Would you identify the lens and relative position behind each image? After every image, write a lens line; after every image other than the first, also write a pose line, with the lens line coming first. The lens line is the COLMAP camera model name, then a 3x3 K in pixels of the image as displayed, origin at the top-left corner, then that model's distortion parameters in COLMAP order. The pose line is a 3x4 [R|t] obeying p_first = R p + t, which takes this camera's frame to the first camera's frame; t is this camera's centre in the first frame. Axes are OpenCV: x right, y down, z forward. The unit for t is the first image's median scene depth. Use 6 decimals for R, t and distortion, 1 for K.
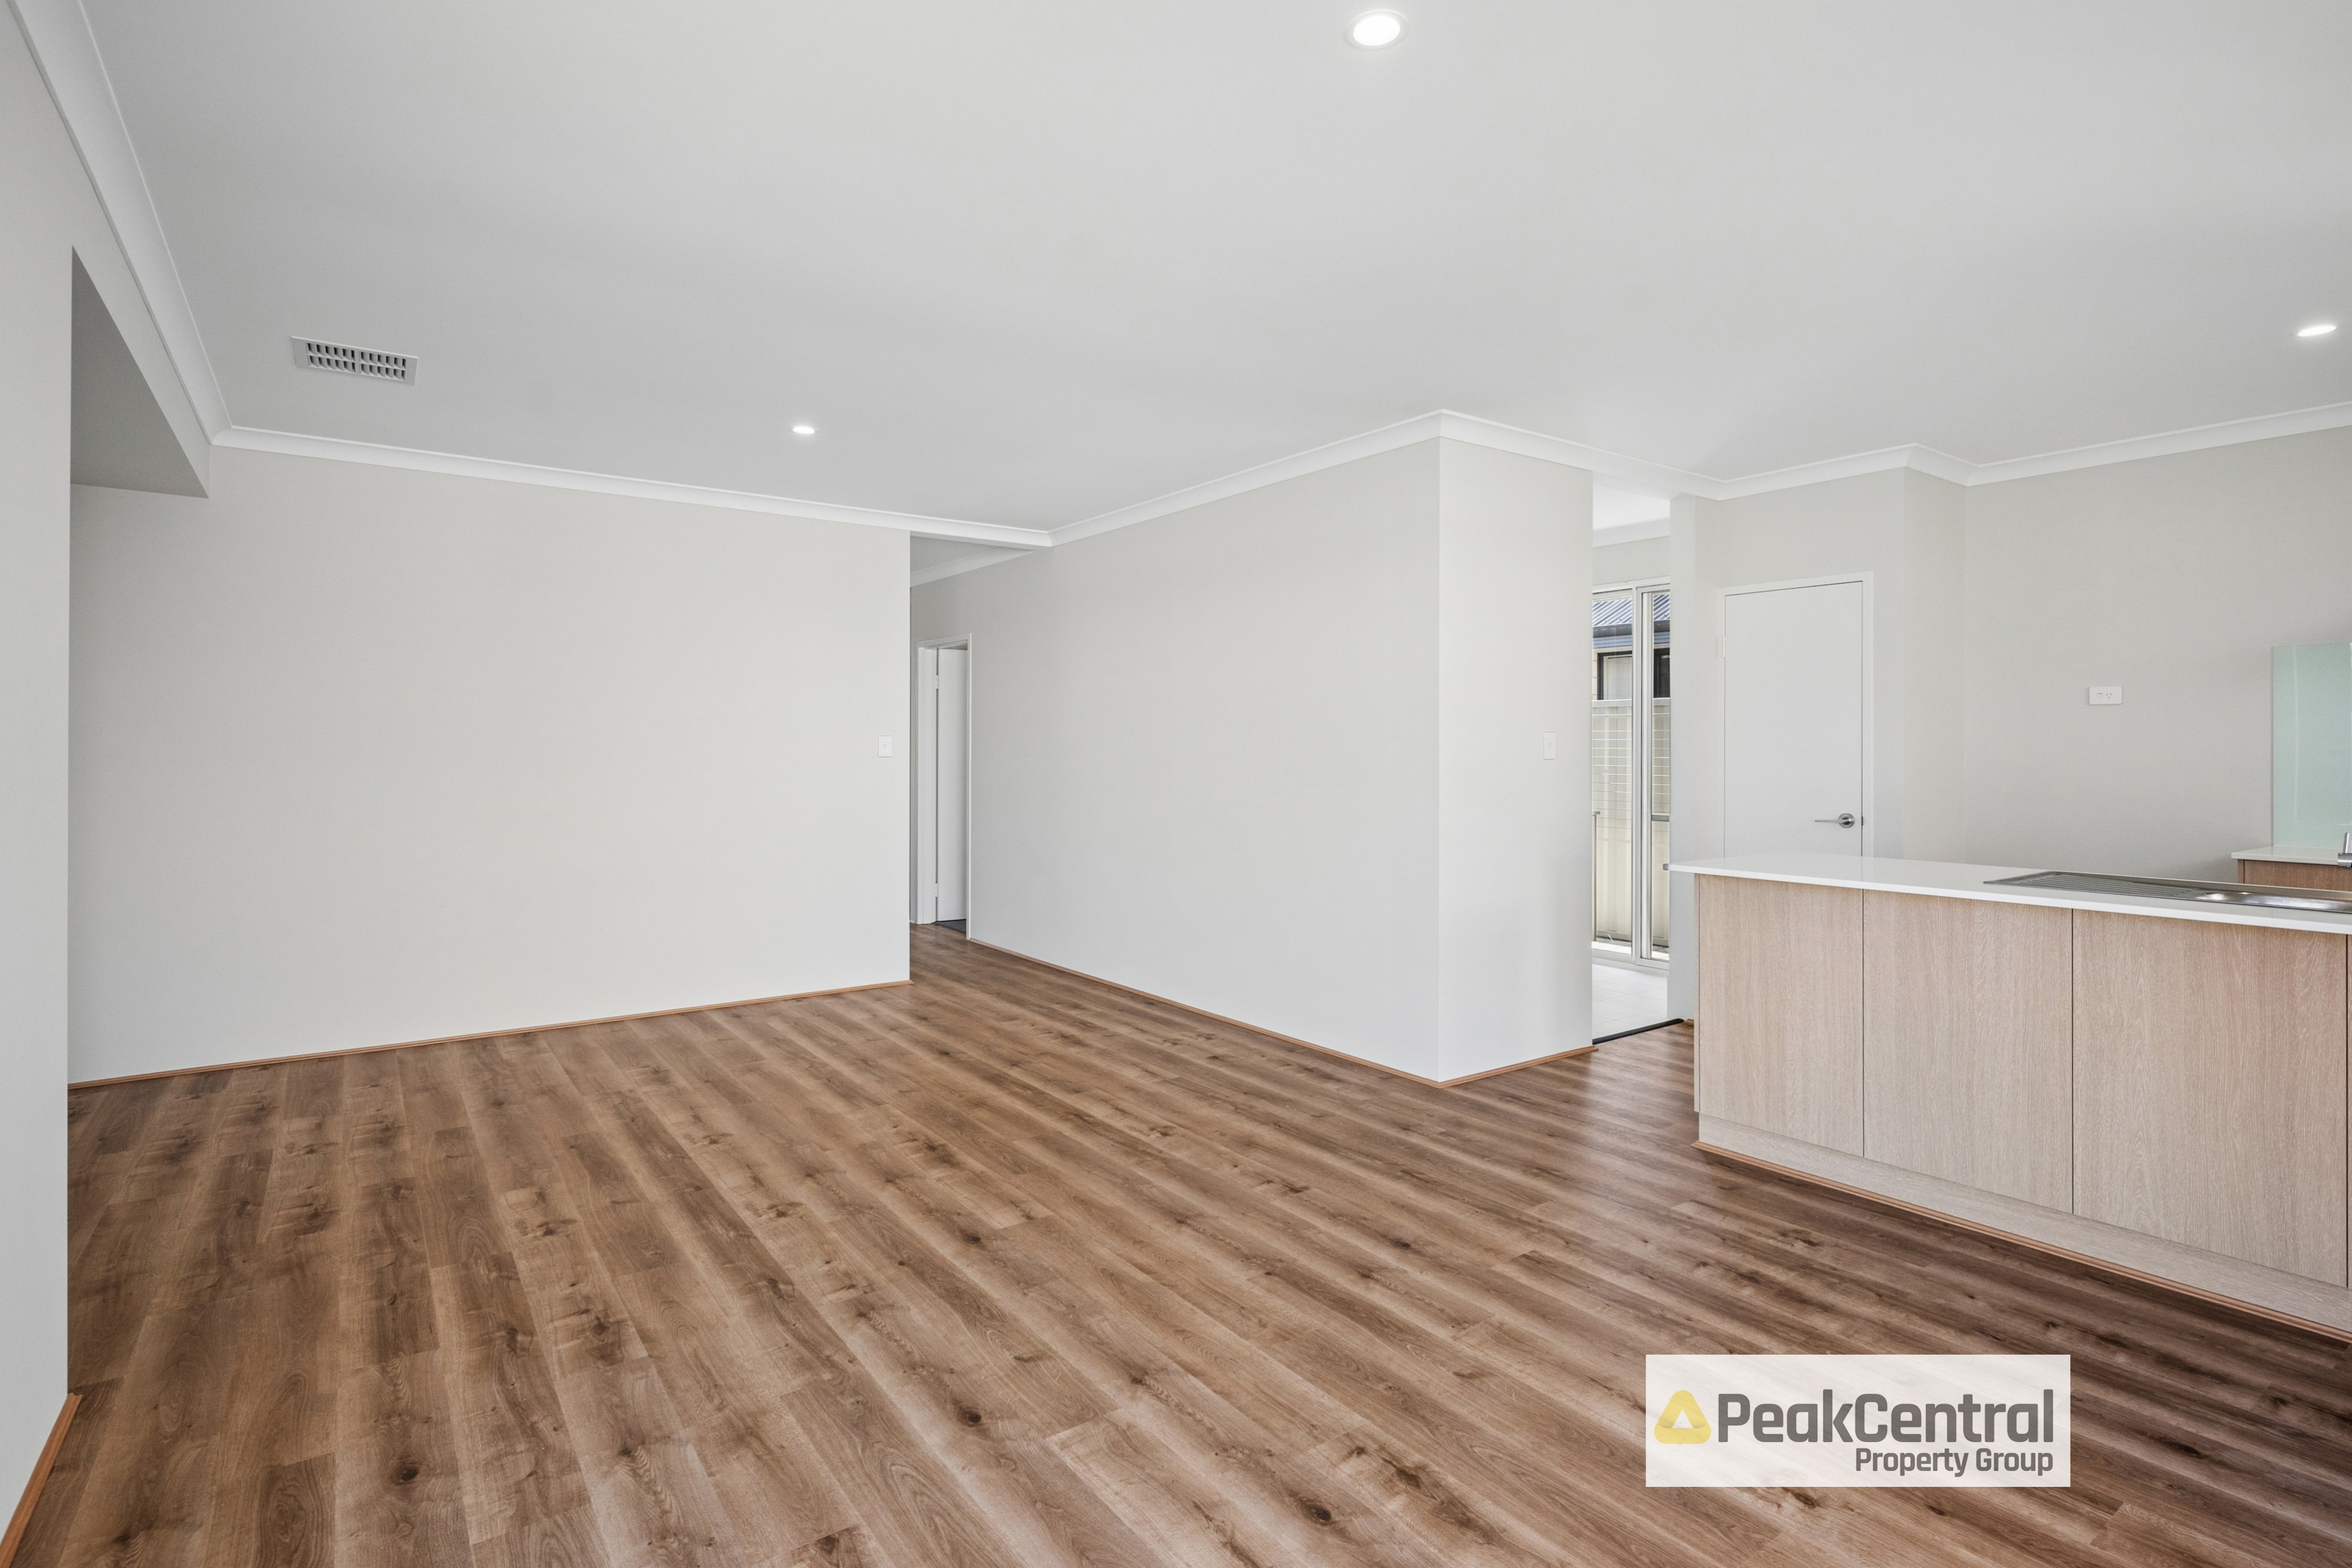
lens RADIAL K [[1133.2, 0, 1179.6], [0, 1133.2, 773.4], [0, 0, 1]] dist [-0.004028, -0.000767]
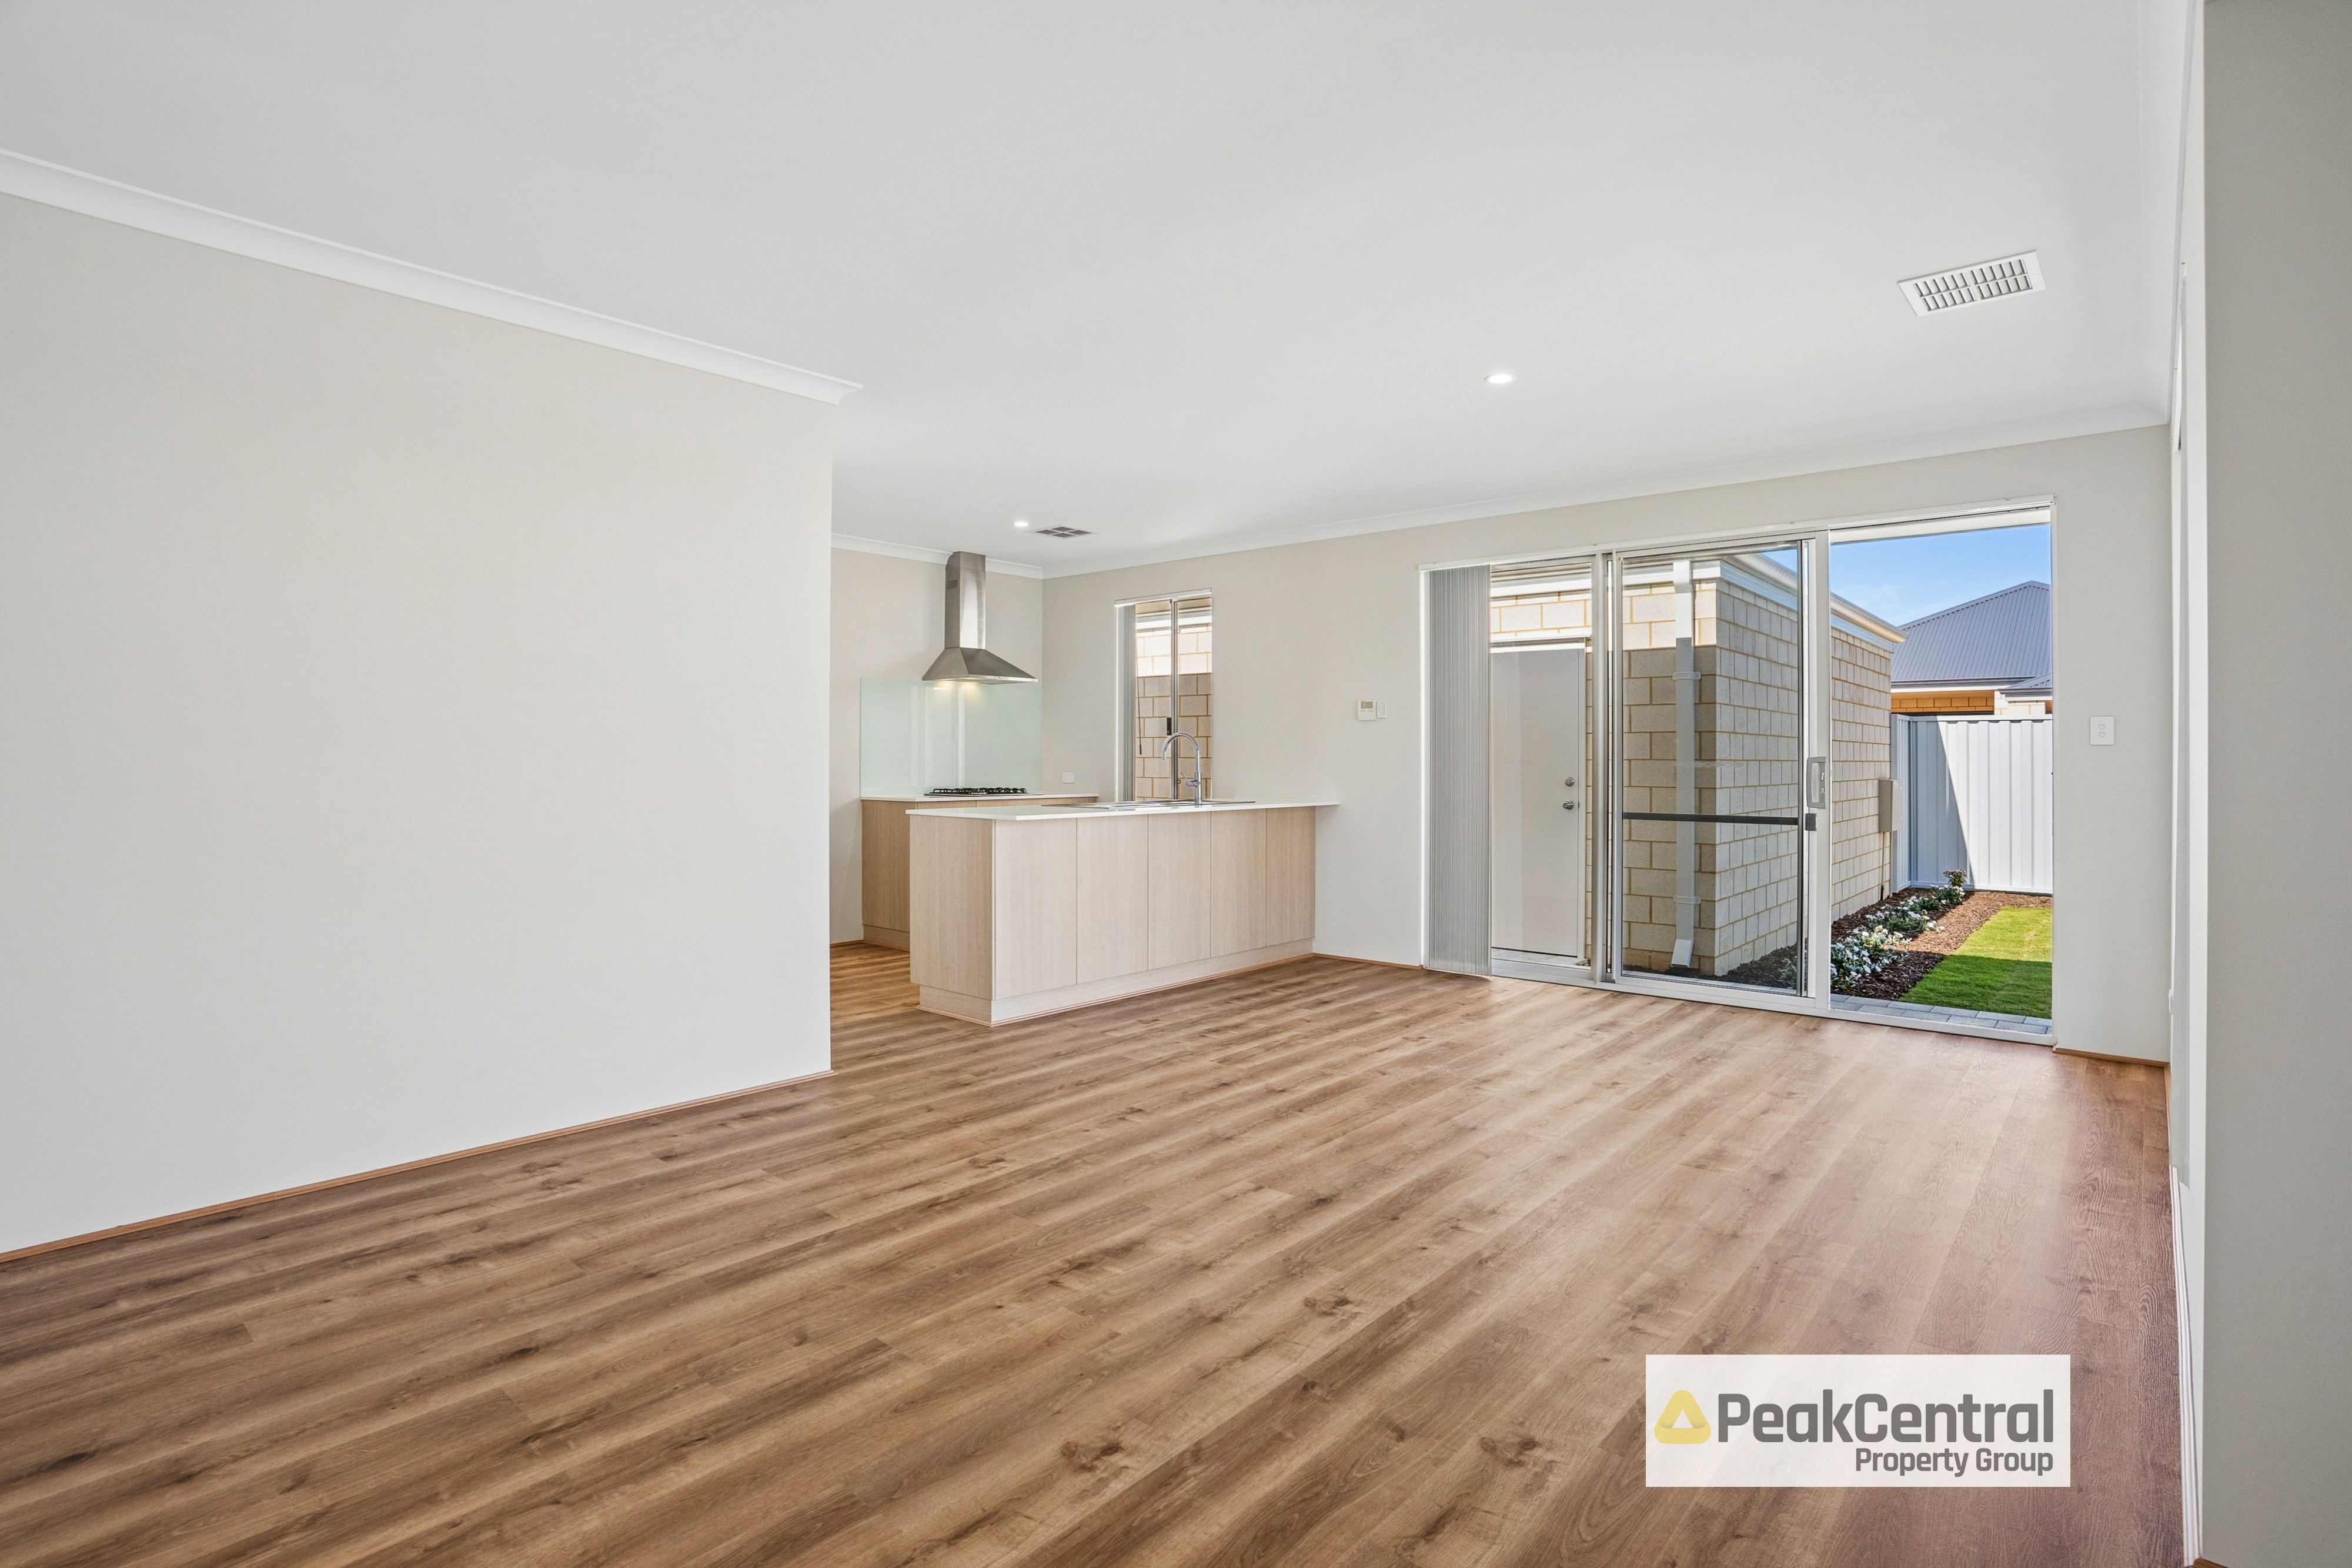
lens RADIAL K [[1133.2, 0, 1191.6], [0, 1133.2, 762.3], [0, 0, 1]] dist [-0.004028, -0.000767]
pose [[-0.227621, -0.008024, 0.973717, -1.045909], [0.001206, 0.999963, 0.008522, 0.000212], [-0.973749, 0.003114, -0.227603, 1.215475]]
